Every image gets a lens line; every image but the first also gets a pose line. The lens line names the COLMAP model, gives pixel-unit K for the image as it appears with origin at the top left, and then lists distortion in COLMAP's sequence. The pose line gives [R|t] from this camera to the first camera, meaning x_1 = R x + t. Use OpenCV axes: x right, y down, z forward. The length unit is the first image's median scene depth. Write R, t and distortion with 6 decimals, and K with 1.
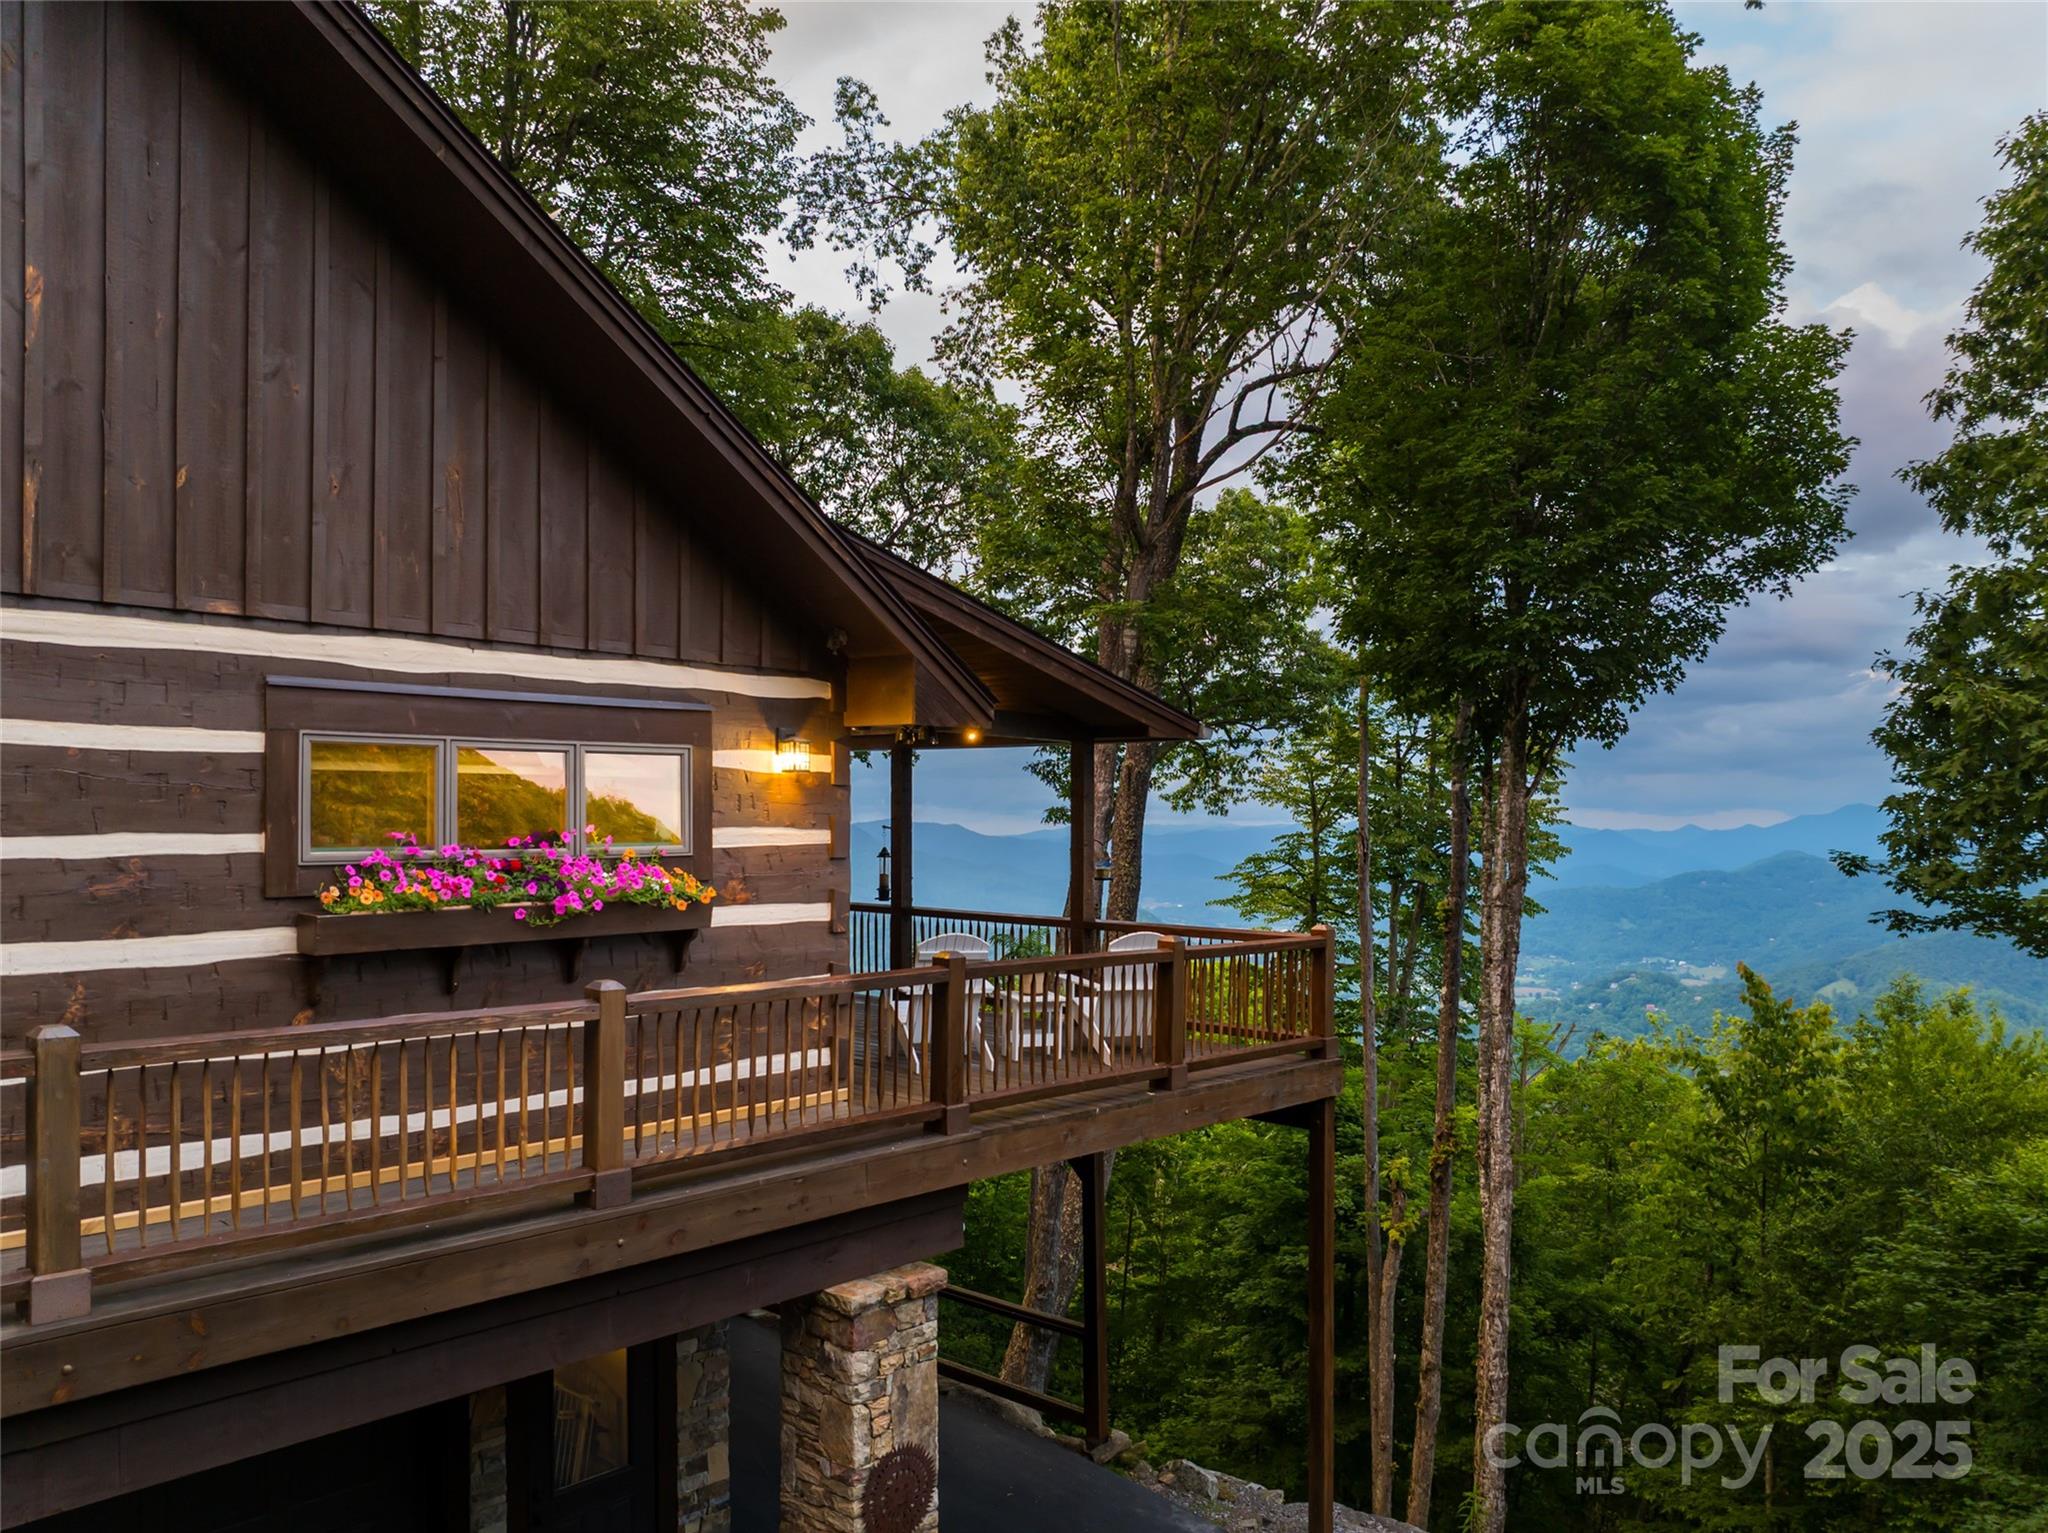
lens RADIAL K [[1522.0, 0, 1005.9], [0, 1522.0, 769.7], [0, 0, 1]] dist [-0.026874, 0.000528]
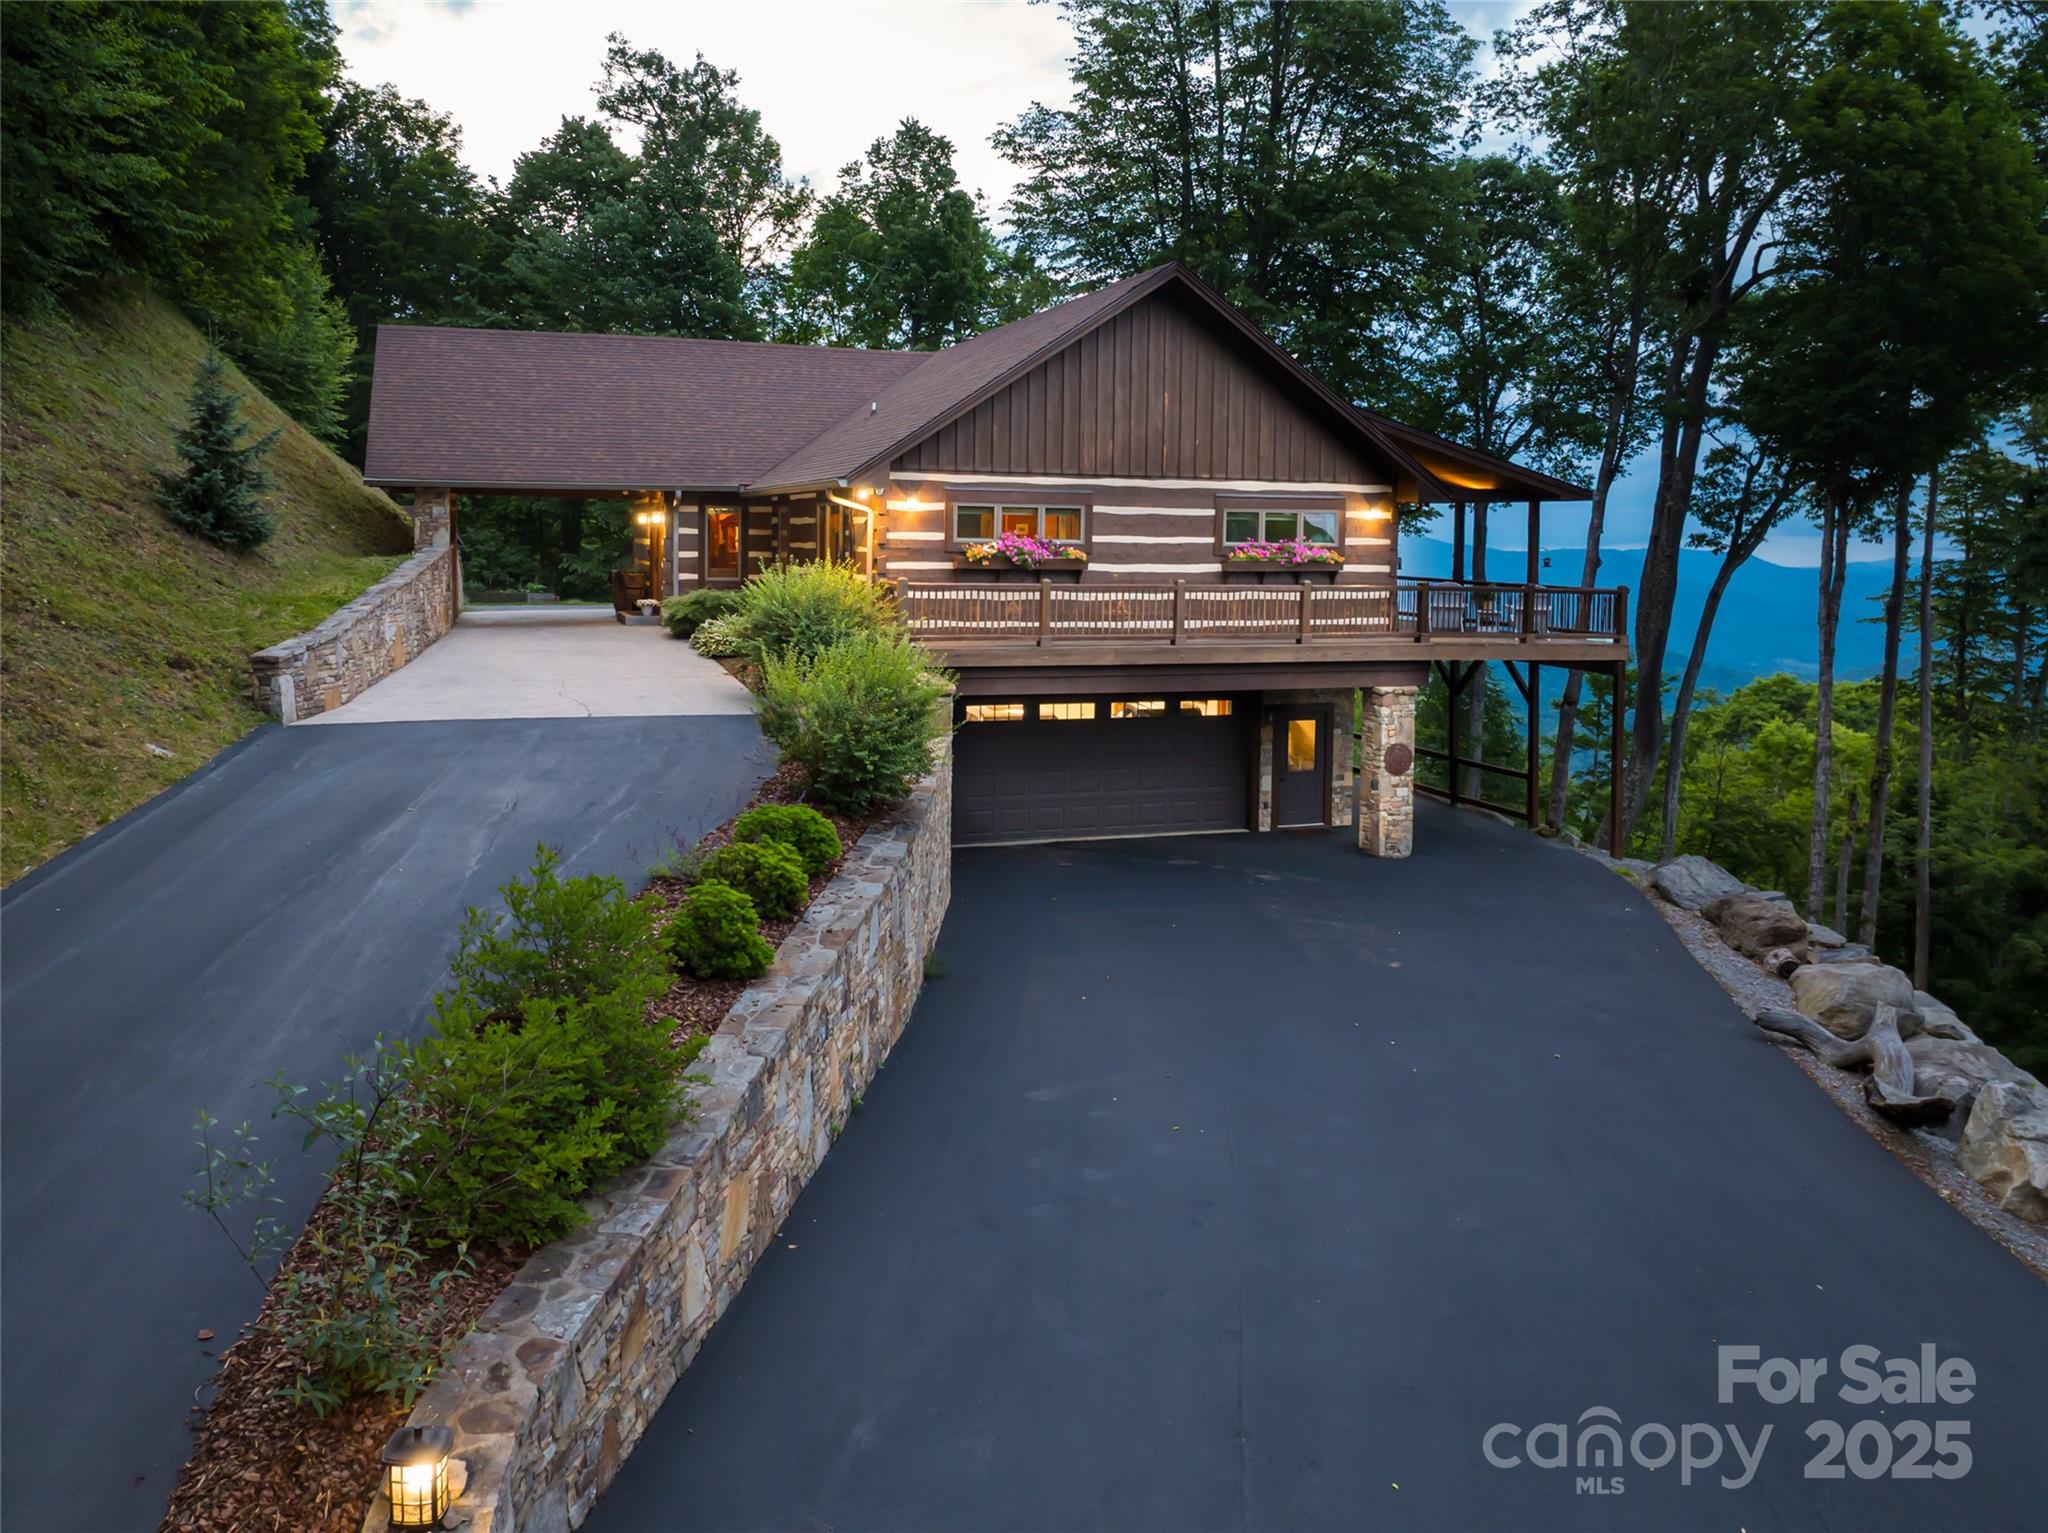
lens RADIAL K [[1522.0, 0, 1004.0], [0, 1522.0, 724.5], [0, 0, 1]] dist [-0.026874, 0.000528]
pose [[0.885720, 0.061395, -0.460141, 0.612144], [0.007500, 0.989194, 0.146421, -0.041414], [0.464159, -0.133139, 0.875689, -1.982211]]
